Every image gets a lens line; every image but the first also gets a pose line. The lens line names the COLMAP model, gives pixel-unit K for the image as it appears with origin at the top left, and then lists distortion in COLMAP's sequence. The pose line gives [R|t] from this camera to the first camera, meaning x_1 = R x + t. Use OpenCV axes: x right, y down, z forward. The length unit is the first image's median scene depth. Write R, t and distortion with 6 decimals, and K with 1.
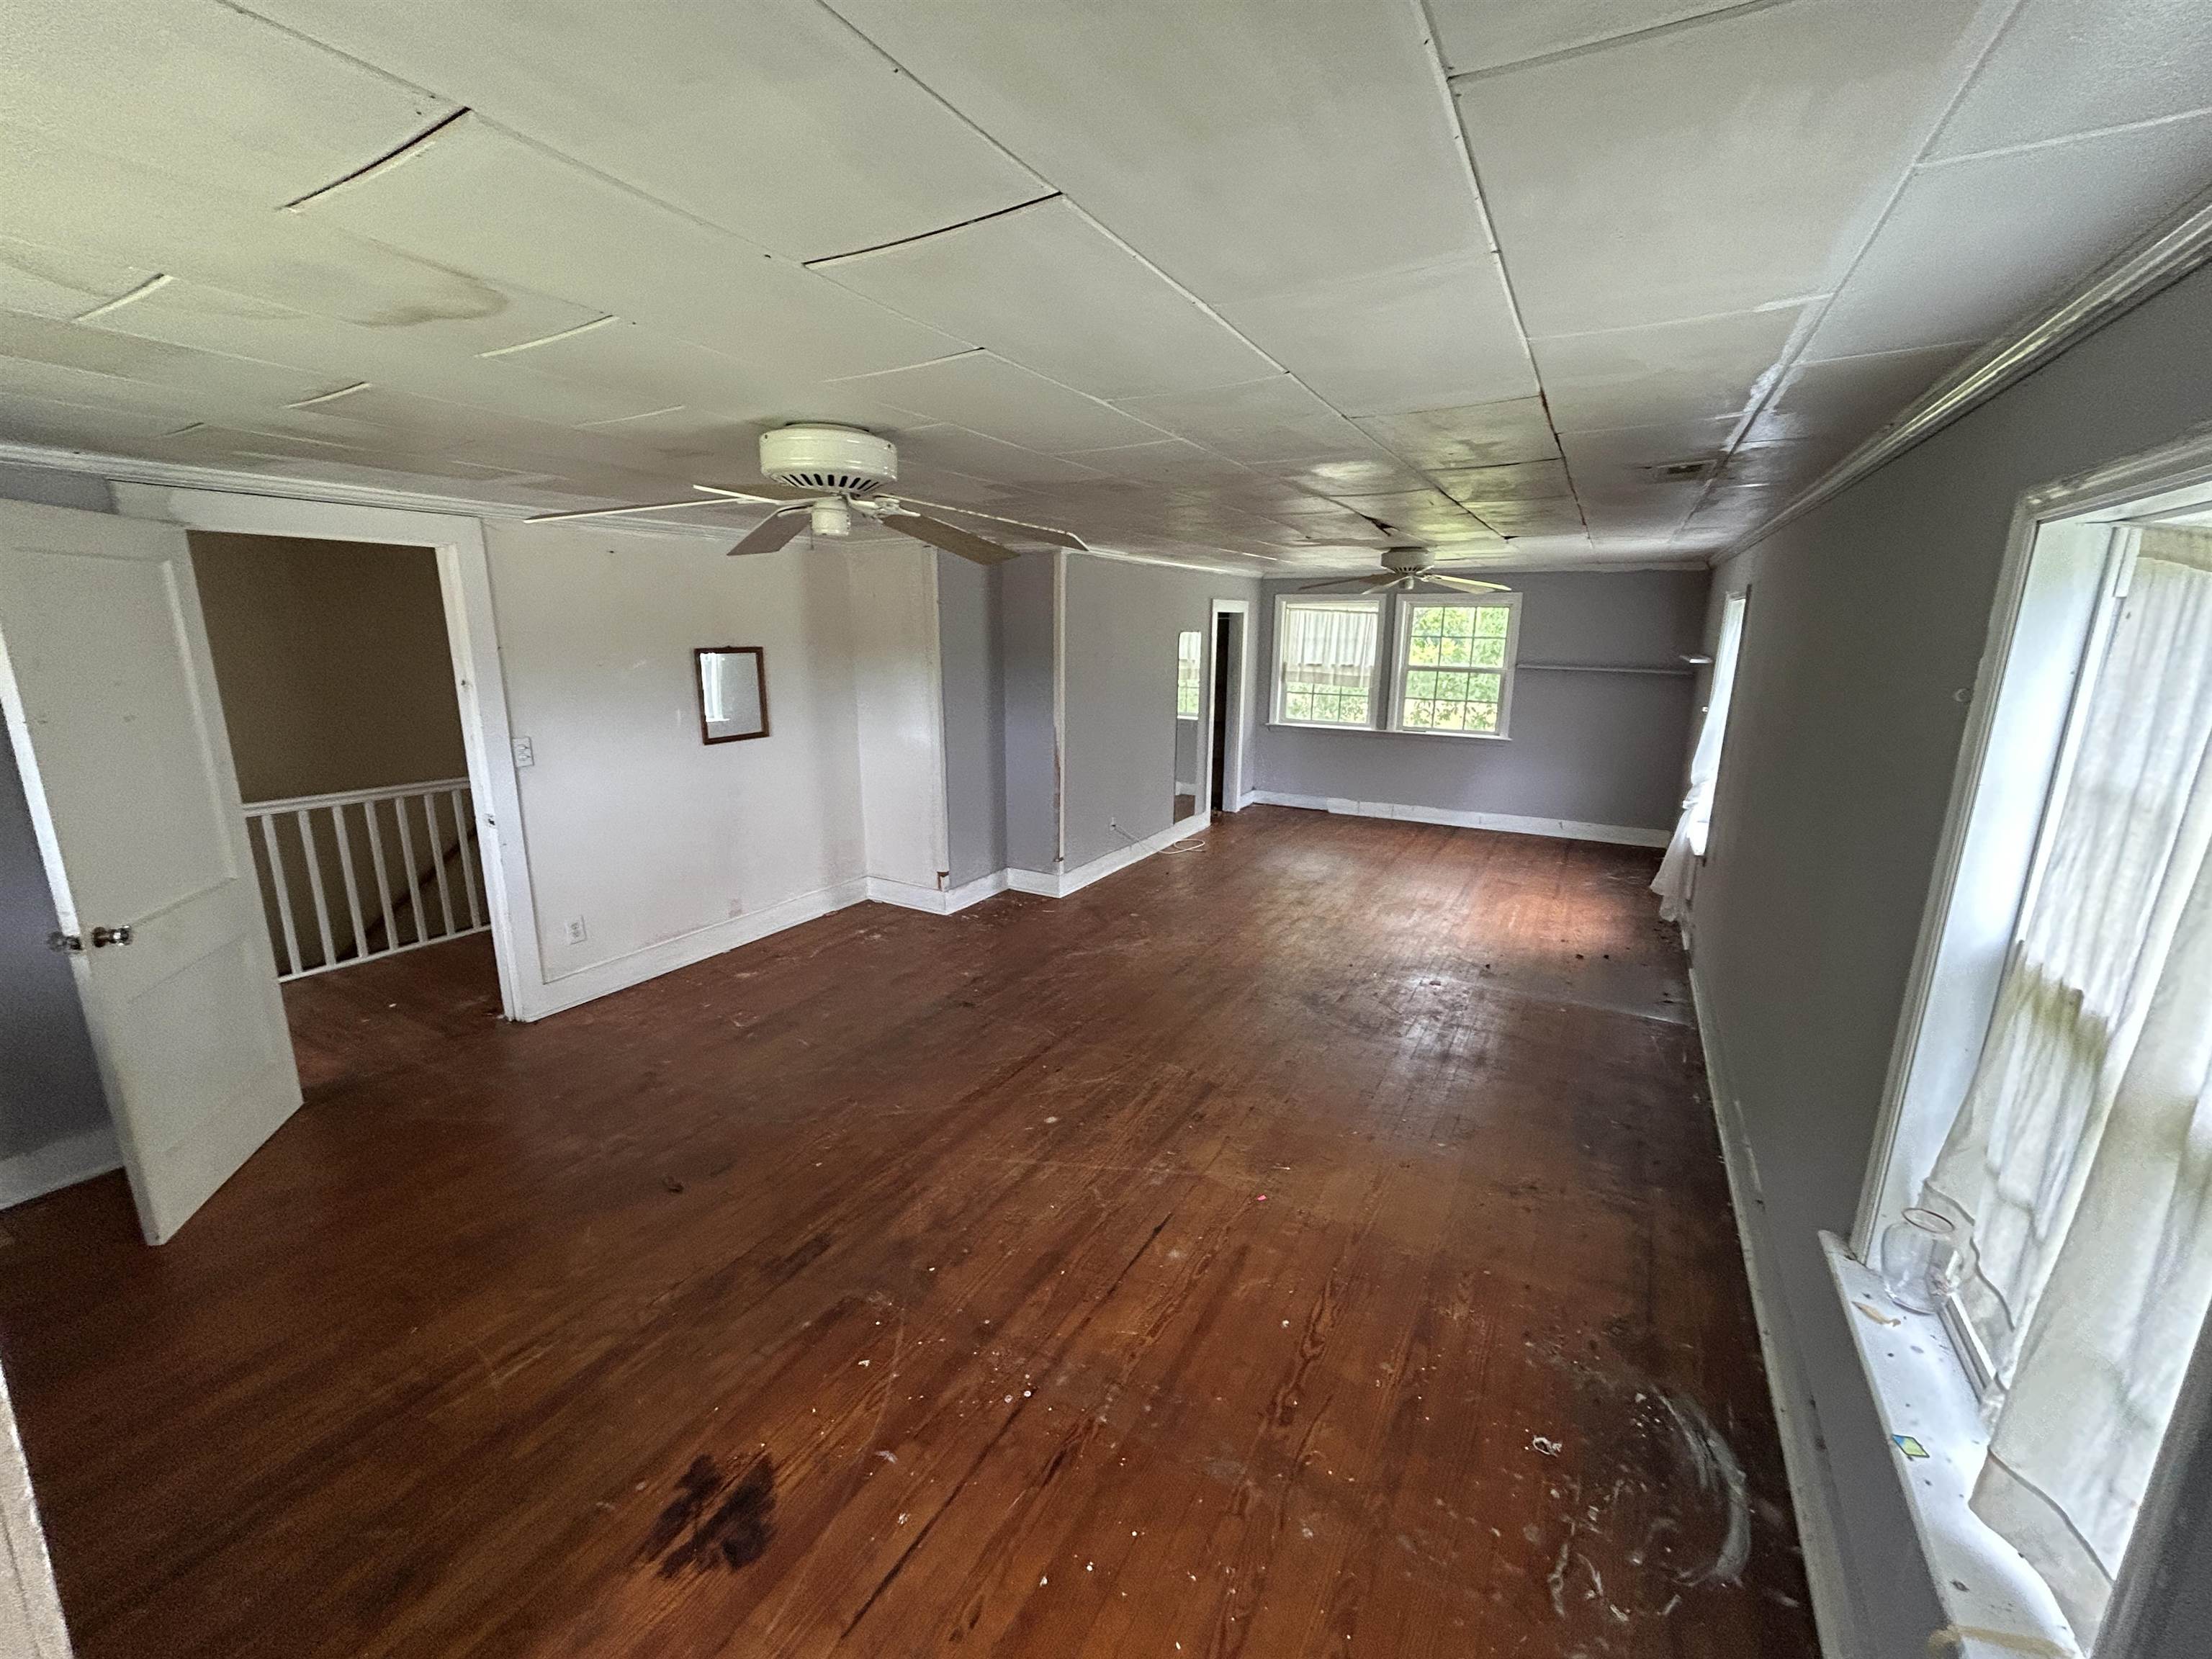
lens RADIAL K [[896.9, 0, 1095.0], [0, 896.9, 832.9], [0, 0, 1]] dist [-0.001084, -0.000325]
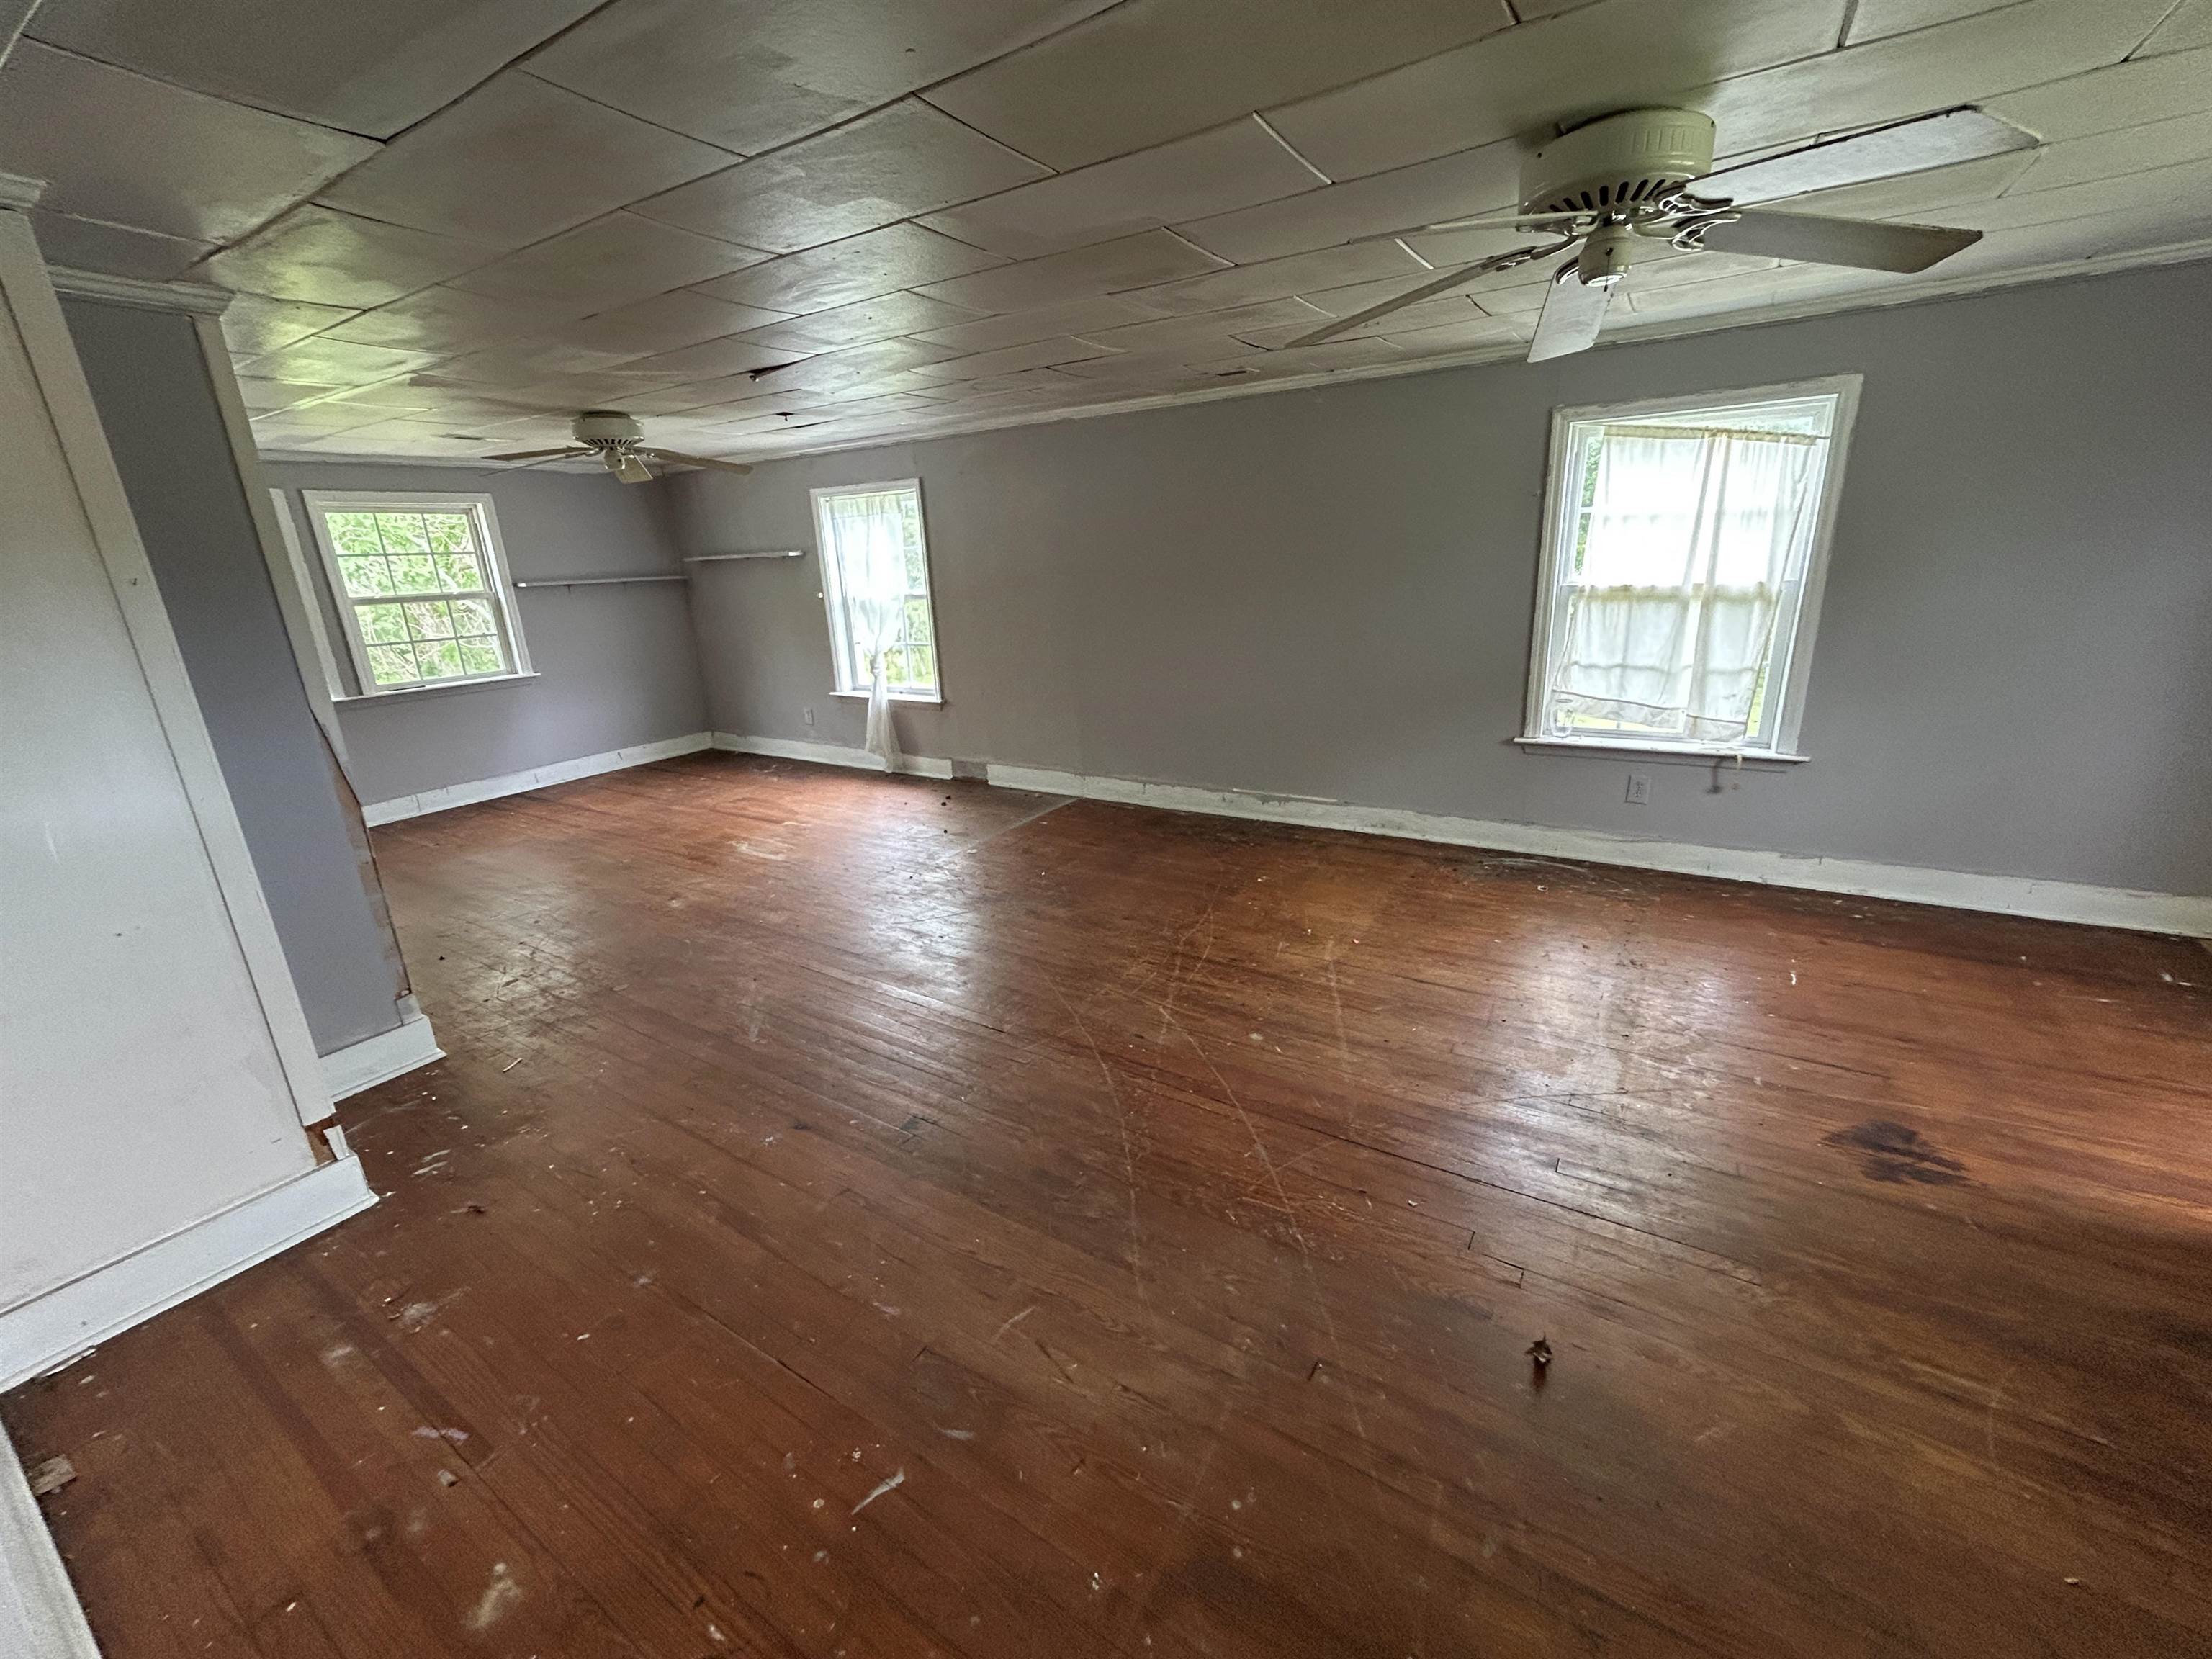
lens RADIAL K [[896.9, 0, 1103.3], [0, 896.9, 827.6], [0, 0, 1]] dist [-0.001084, -0.000325]
pose [[0.043488, -0.304895, 0.951393, -1.022447], [0.267805, 0.921000, 0.282914, -0.194589], [-0.962491, 0.242484, 0.121705, 1.220002]]
